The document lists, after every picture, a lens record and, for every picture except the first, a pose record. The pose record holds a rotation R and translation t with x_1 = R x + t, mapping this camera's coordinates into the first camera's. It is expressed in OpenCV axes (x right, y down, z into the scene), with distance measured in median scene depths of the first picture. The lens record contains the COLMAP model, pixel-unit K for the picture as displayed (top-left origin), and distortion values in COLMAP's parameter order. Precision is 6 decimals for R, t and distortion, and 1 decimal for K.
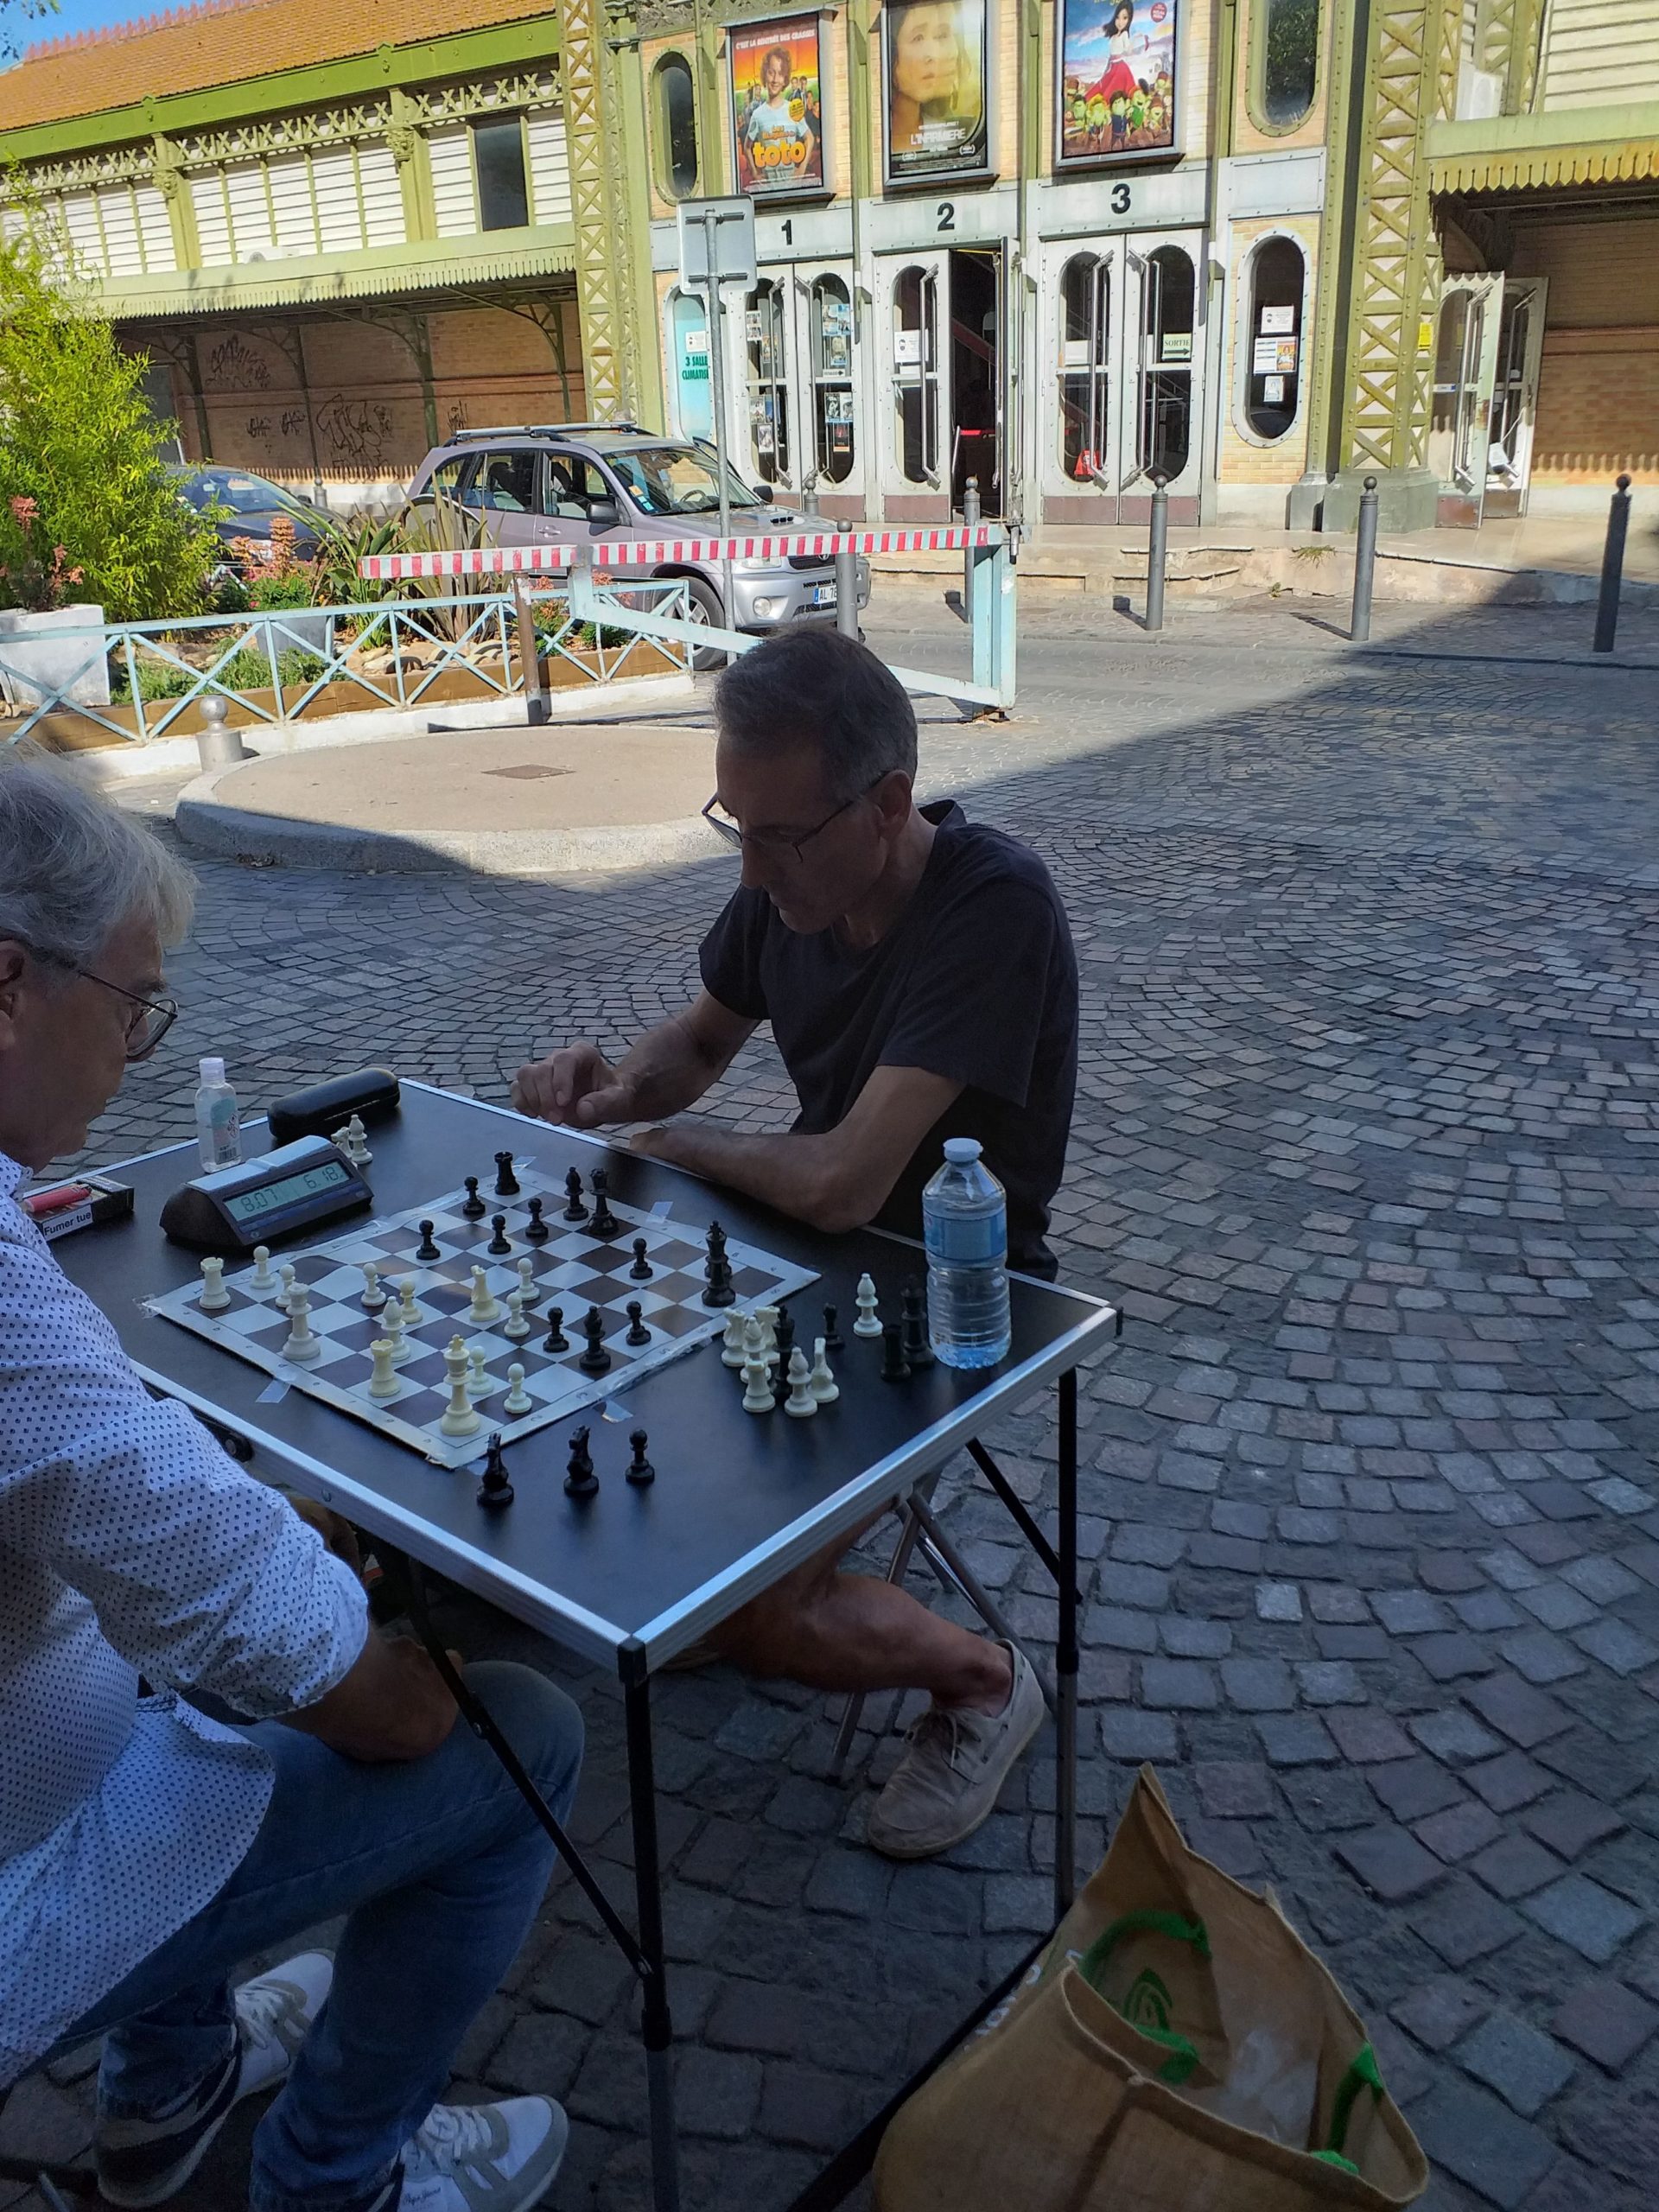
lens RADIAL K [[1750.9, 0, 829.5], [0, 1750.9, 1106.0], [0, 0, 1]] dist [0.005899, 0.002673]
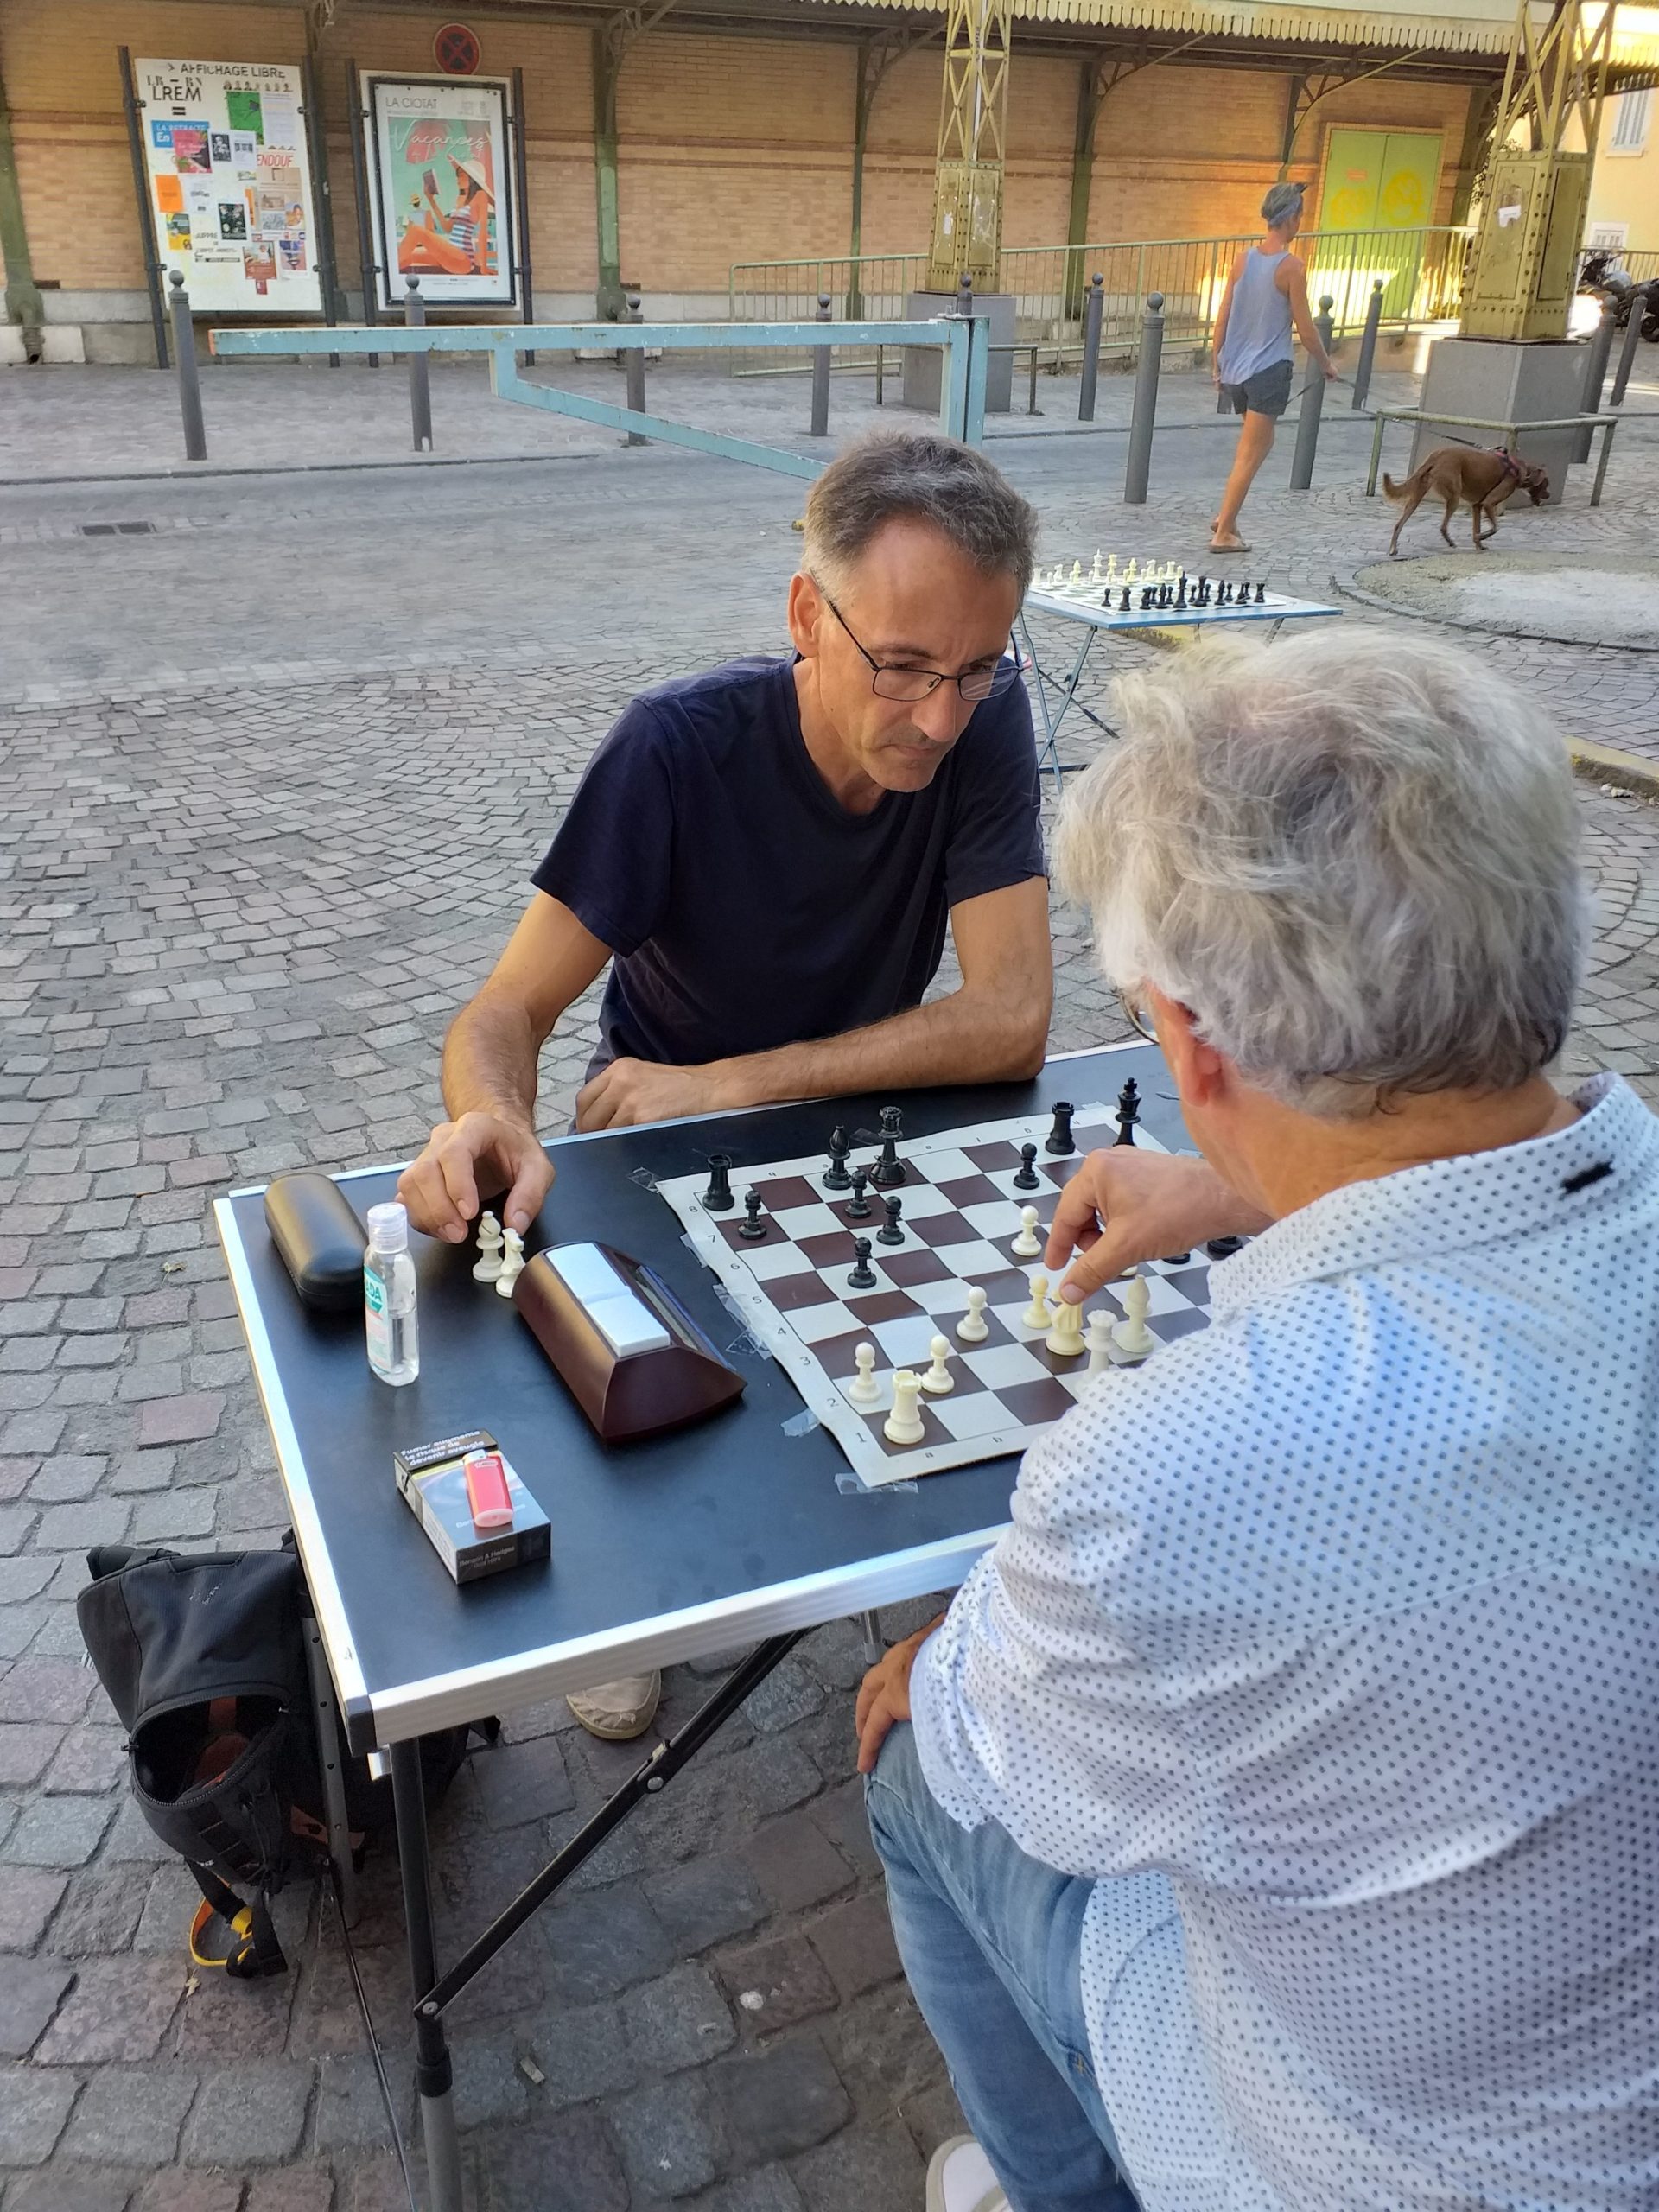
lens RADIAL K [[1746.4, 0, 829.5], [0, 1746.4, 1106.0], [0, 0, 1]] dist [-0.001434, -0.099224]
pose [[0.484862, -0.364550, 0.794992, -0.286887], [0.281599, 0.925654, 0.252720, -0.065453], [-0.828016, 0.101334, 0.551471, 0.198232]]
